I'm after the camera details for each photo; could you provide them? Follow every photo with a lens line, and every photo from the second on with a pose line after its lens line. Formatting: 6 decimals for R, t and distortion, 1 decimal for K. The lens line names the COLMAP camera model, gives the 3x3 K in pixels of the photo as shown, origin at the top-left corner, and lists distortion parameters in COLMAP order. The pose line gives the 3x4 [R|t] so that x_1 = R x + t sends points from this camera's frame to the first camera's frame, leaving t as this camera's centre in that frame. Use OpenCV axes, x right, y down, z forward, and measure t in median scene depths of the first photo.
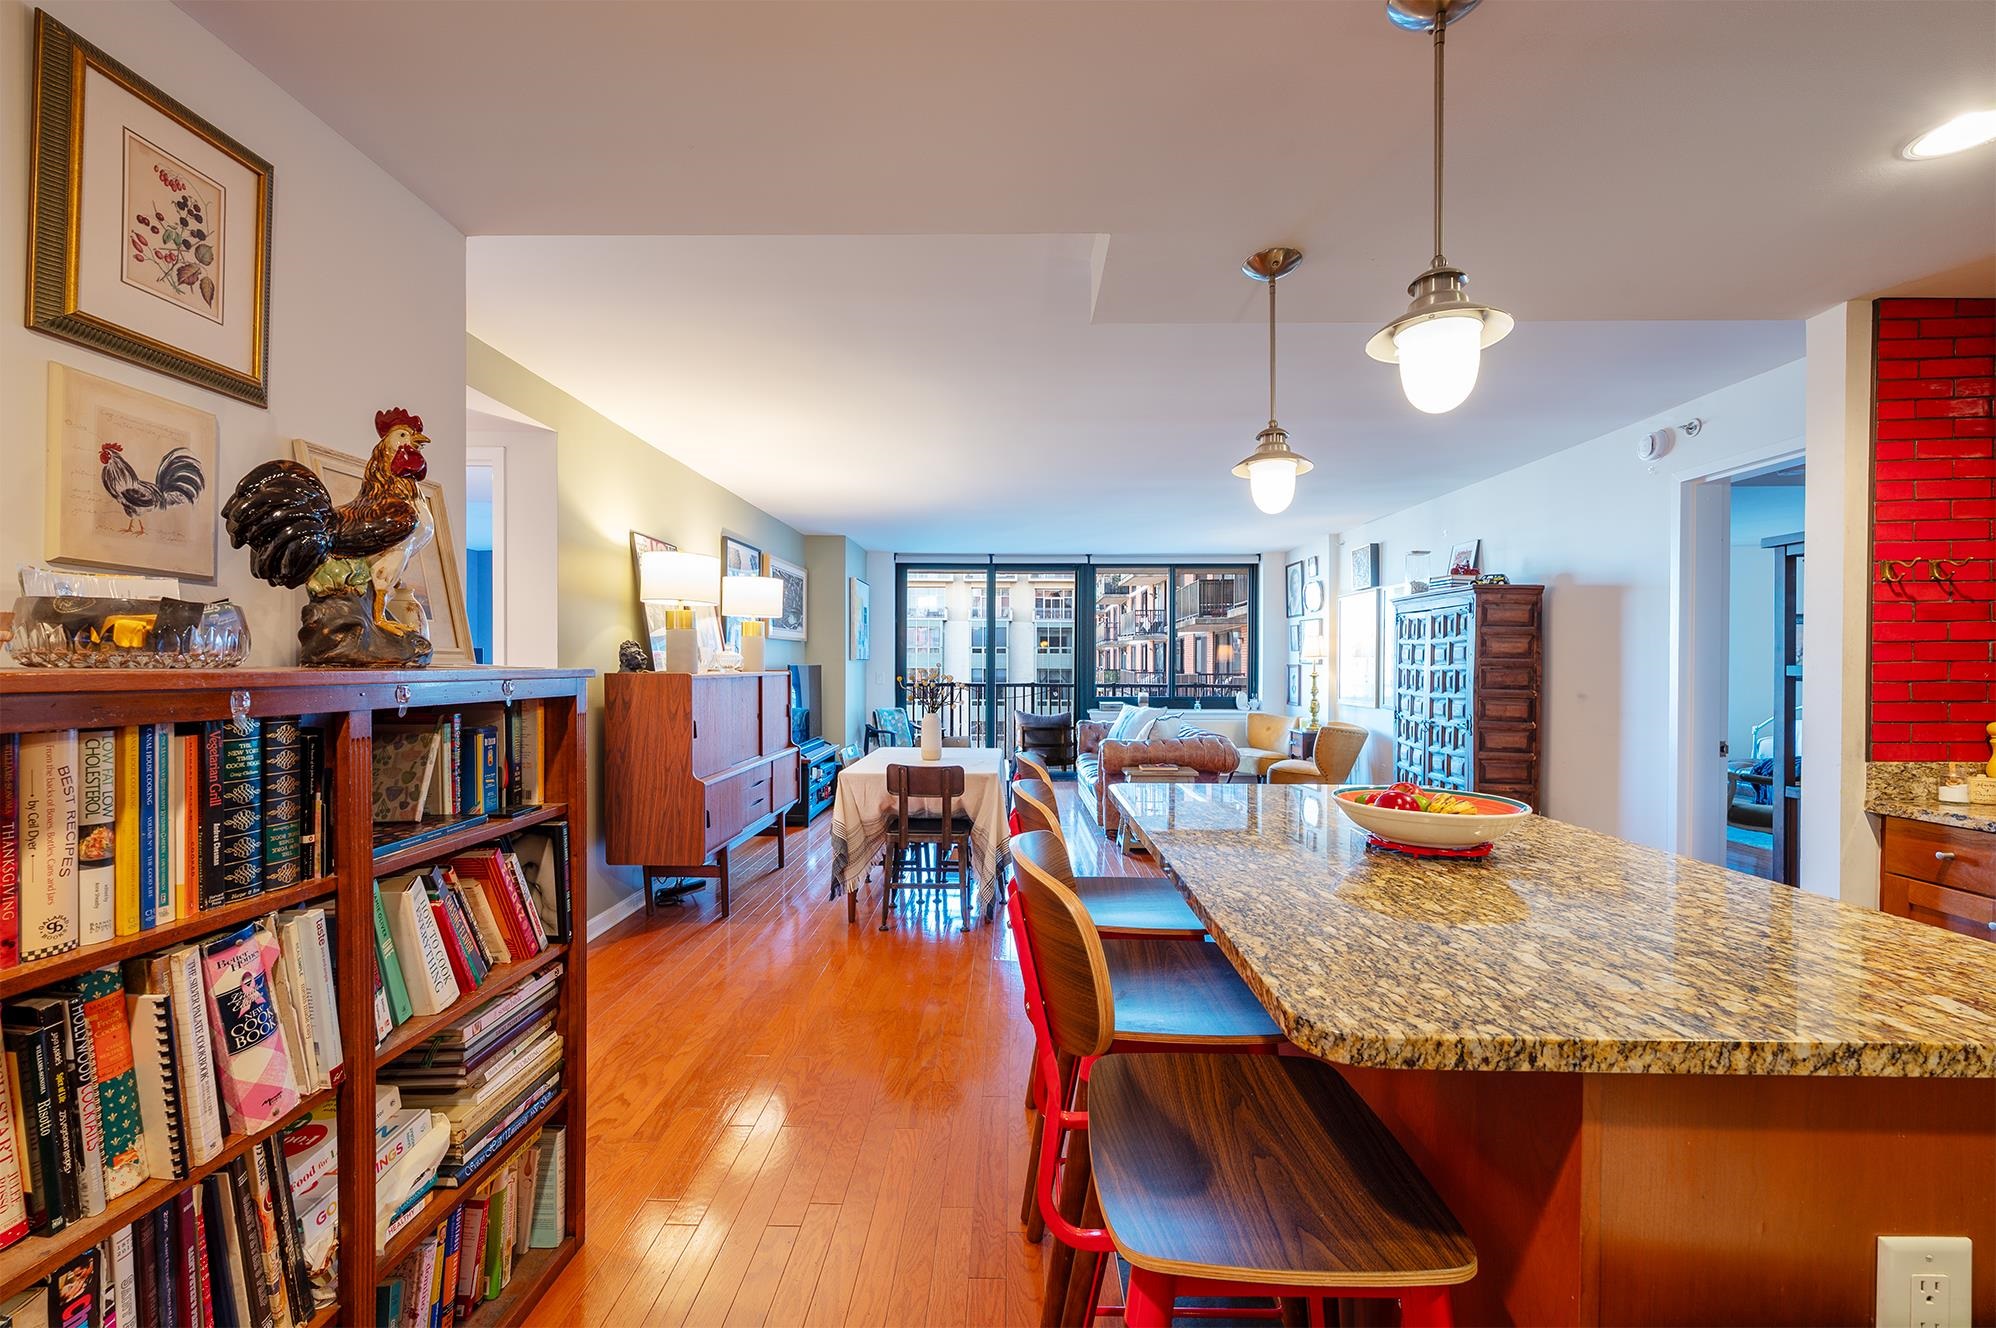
lens RADIAL K [[1008.5, 0, 996.1], [0, 1008.5, 671.1], [0, 0, 1]] dist [-0.032236, -0.000308]
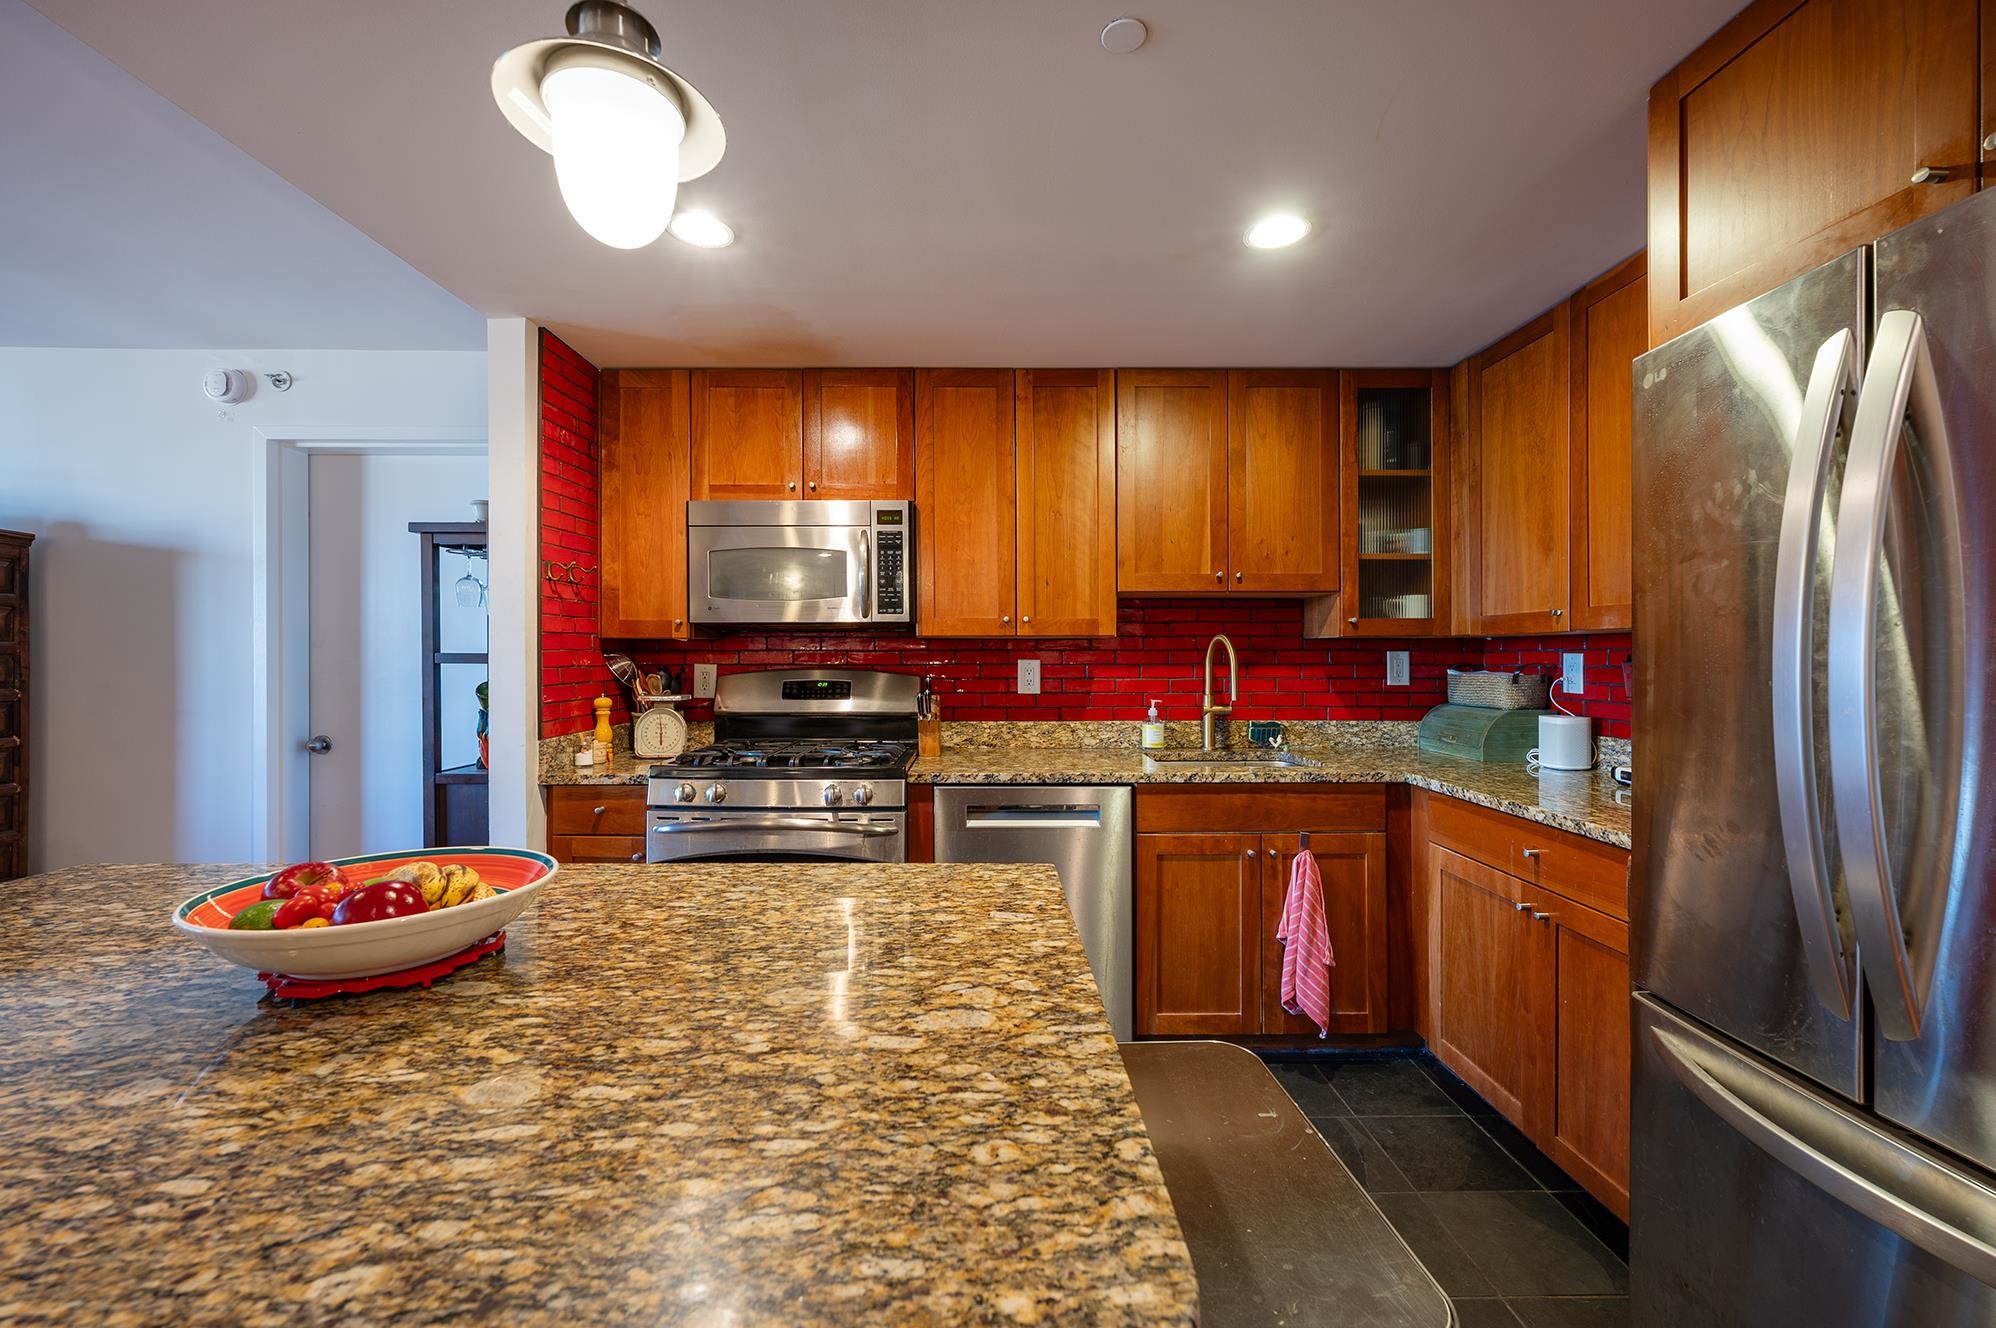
lens RADIAL K [[799.6, 0, 997.3], [0, 799.6, 661.1], [0, 0, 1]] dist [-0.003032, -0.000223]
pose [[-0.046117, -0.007992, 0.998904, -0.070641], [0.003150, 0.999962, 0.008146, -0.004665], [-0.998931, 0.003522, -0.046090, 0.932227]]
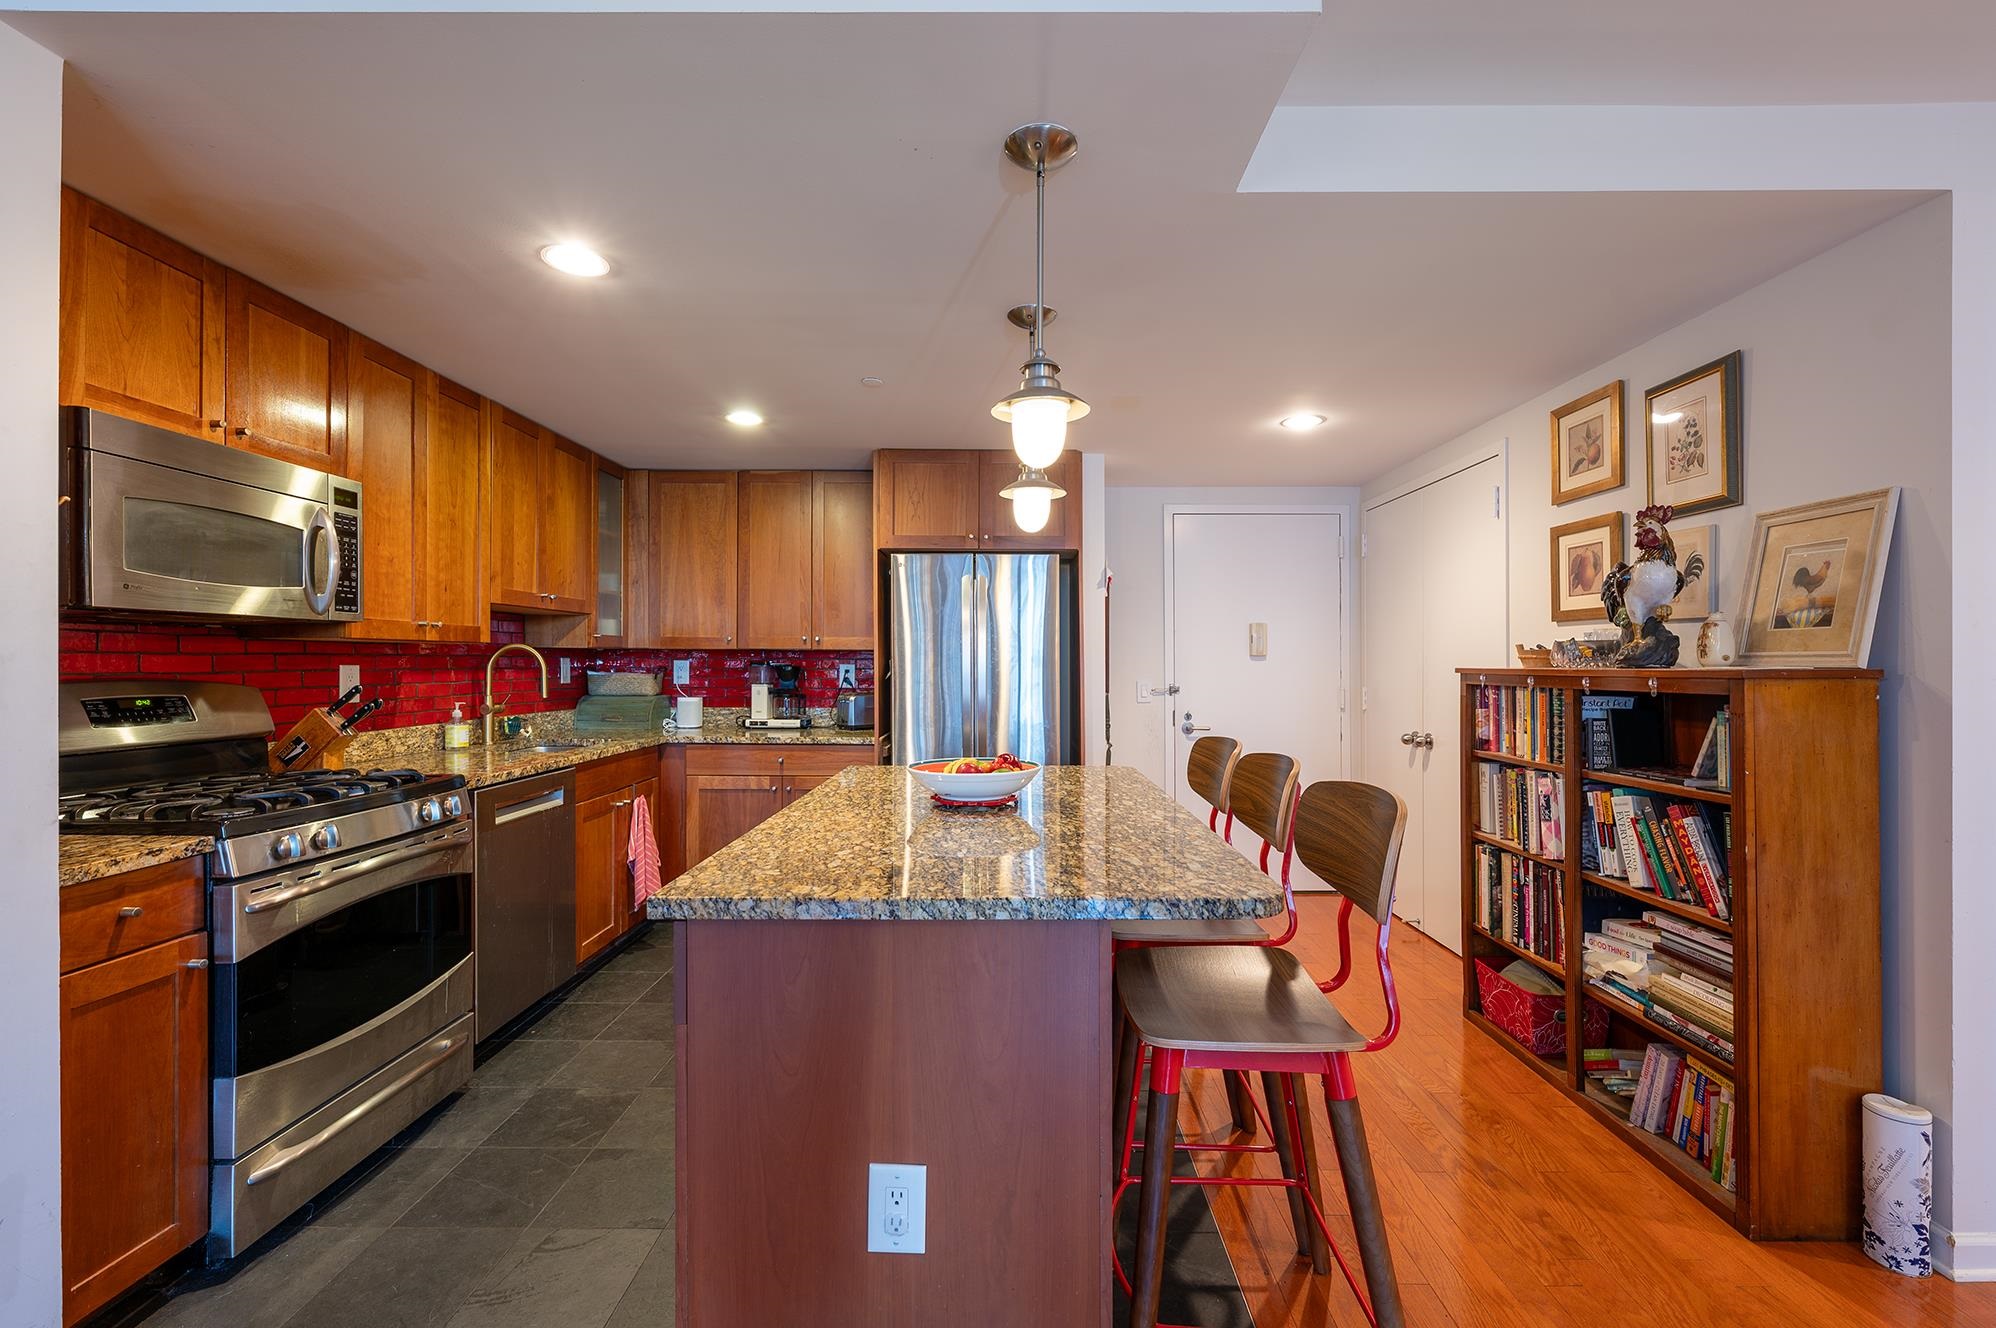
lens RADIAL K [[799.6, 0, 996.0], [0, 799.6, 655.2], [0, 0, 1]] dist [-0.003032, -0.000223]
pose [[-0.999942, -0.005433, -0.009263, 0.614775], [-0.005382, 0.999970, -0.005488, -0.013581], [0.009293, -0.005438, -0.999942, 2.947654]]
